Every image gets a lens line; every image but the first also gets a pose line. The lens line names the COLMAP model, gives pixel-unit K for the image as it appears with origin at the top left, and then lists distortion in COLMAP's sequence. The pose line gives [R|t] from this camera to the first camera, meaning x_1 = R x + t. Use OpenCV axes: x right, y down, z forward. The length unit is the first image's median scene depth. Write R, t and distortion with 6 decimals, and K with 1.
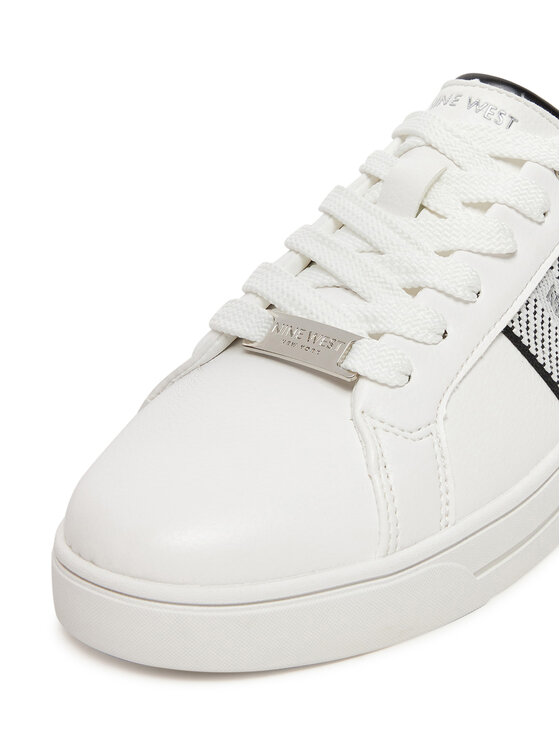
lens RADIAL K [[1767.1, 0, 280.0], [0, 1767.1, 373.0], [0, 0, 1]] dist [0.249992, -4.010876]
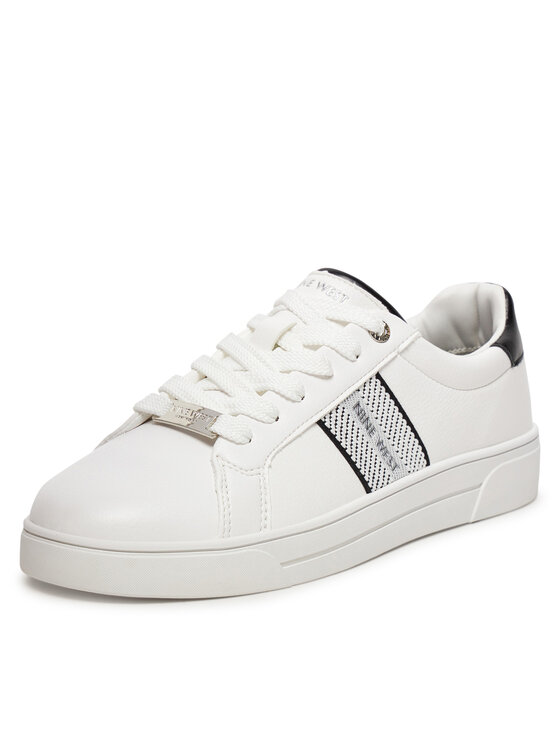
lens RADIAL K [[2197.3, 0, 280.0], [0, 2197.3, 373.0], [0, 0, 1]] dist [-0.029648, -0.269880]
pose [[0.997126, 0.065550, -0.037977, 0.162776], [-0.070562, 0.986056, -0.150712, 0.228872], [0.027568, 0.152959, 0.987848, -0.937721]]
